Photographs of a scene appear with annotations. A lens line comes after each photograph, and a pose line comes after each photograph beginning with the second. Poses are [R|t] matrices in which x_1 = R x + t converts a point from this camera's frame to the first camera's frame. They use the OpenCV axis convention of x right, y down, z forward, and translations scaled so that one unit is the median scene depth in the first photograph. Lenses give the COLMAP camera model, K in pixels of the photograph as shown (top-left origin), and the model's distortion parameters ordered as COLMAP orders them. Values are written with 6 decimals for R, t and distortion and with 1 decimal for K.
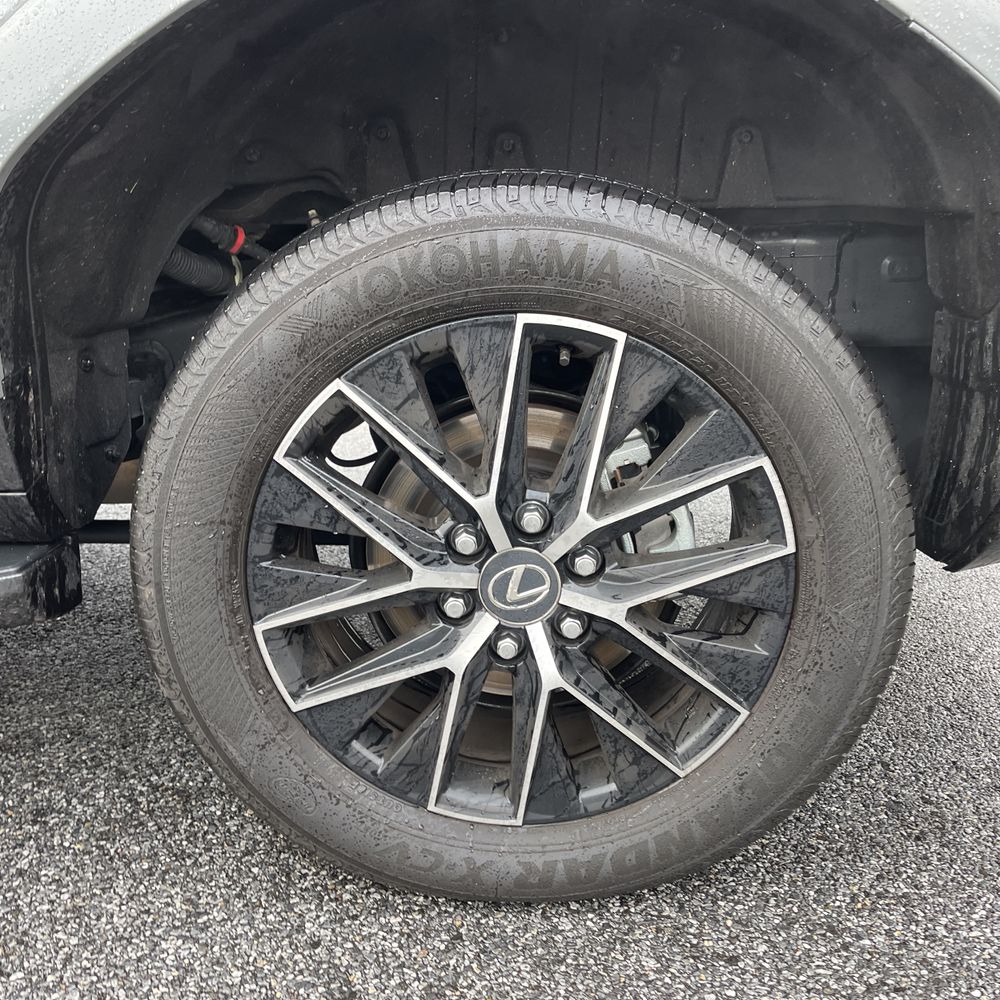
lens RADIAL K [[1016.6, 0, 500.0], [0, 1016.6, 500.0], [0, 0, 1]] dist [0.077271, -0.094365]
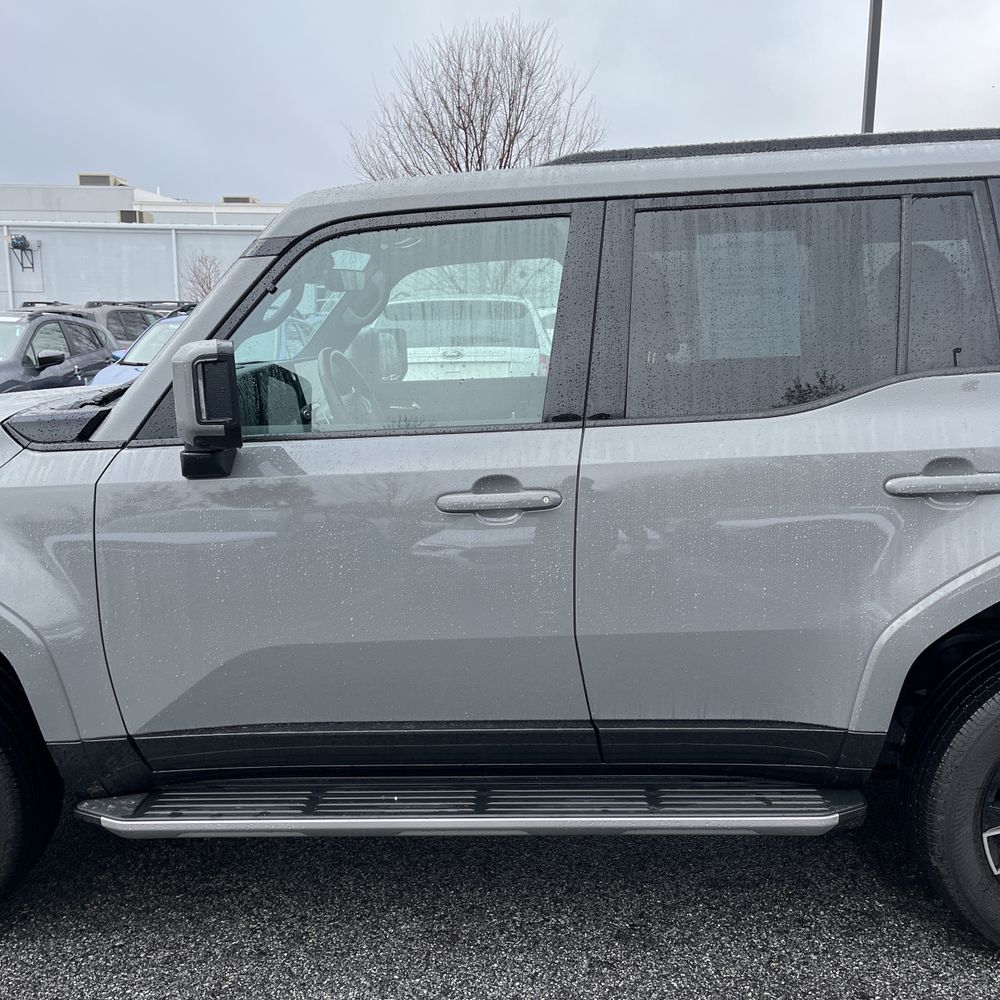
lens RADIAL K [[1019.4, 0, 512.1], [0, 1019.4, 517.2], [0, 0, 1]] dist [0.024998, 0.010242]
pose [[0.999526, 0.006863, -0.030005, -1.197404], [-0.009597, 0.995718, -0.091942, -0.342802], [0.029245, 0.092187, 0.995312, -1.288614]]
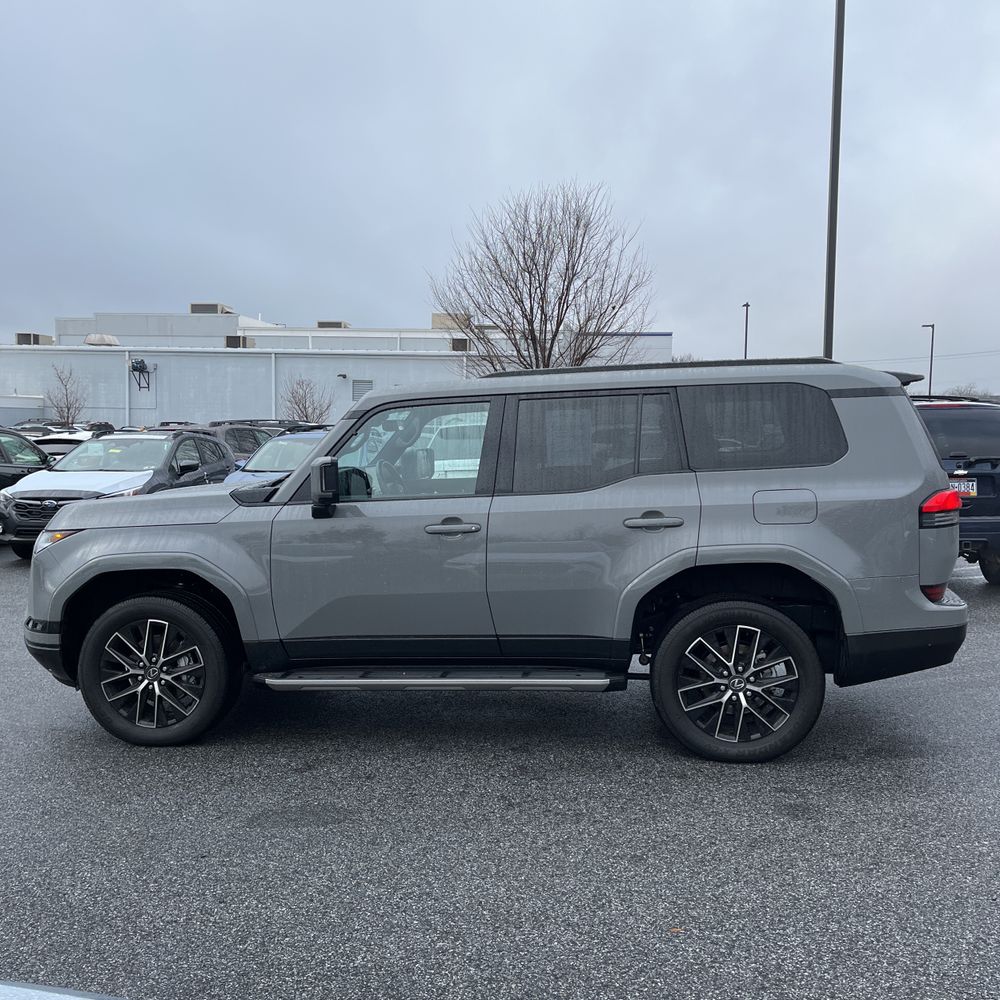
lens RADIAL K [[1026.2, 0, 513.3], [0, 1026.2, 500.9], [0, 0, 1]] dist [0.082941, -0.015391]
pose [[0.994150, 0.012328, -0.107304, -0.495827], [-0.035124, 0.976367, -0.213248, 0.309295], [0.102139, 0.215769, 0.971088, -3.802583]]
